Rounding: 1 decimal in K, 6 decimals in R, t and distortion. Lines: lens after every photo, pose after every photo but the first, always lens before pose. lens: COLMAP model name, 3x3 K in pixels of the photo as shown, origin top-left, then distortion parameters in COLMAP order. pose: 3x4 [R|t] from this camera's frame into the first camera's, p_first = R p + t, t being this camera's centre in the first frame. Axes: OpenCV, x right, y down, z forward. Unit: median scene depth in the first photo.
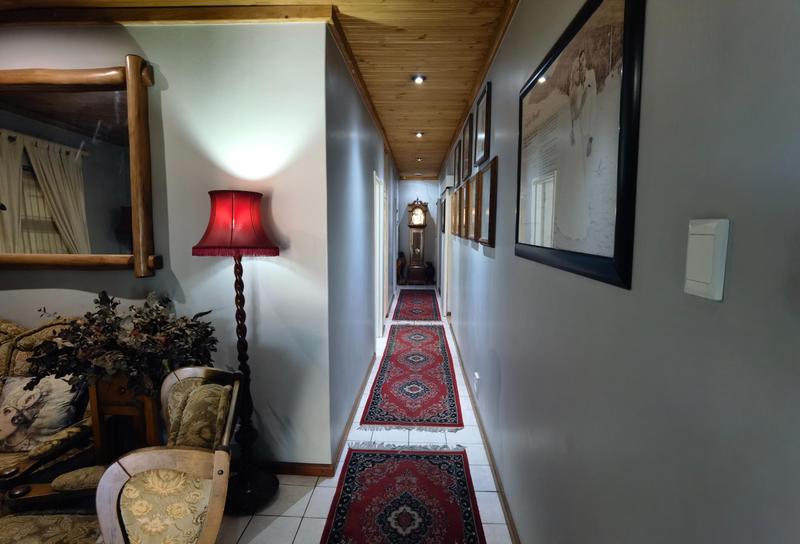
lens RADIAL K [[418.7, 0, 399.5], [0, 418.7, 264.4], [0, 0, 1]] dist [-0.067183, 0.041643]
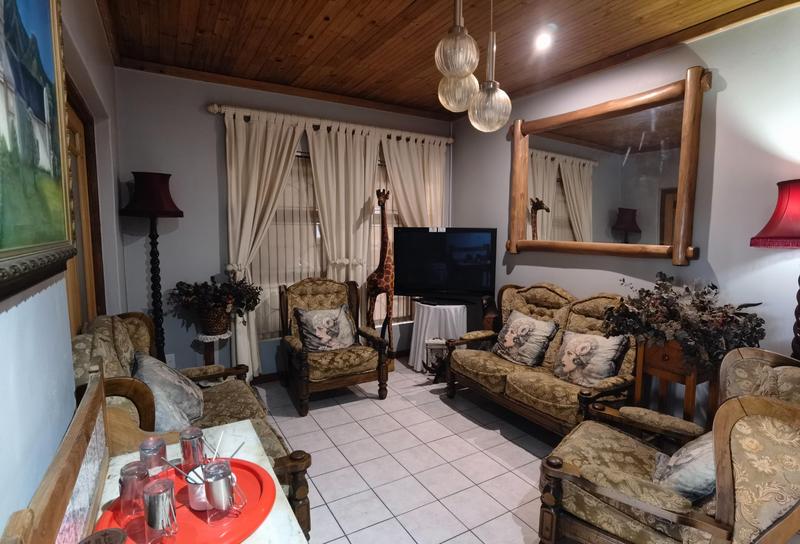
lens RADIAL K [[418.7, 0, 399.5], [0, 418.7, 264.4], [0, 0, 1]] dist [-0.067183, 0.041643]
pose [[0.535675, 0.070385, -0.841486, -0.105486], [-0.076622, 0.996461, 0.034571, 0.052384], [0.840941, 0.045958, 0.539172, -0.263839]]
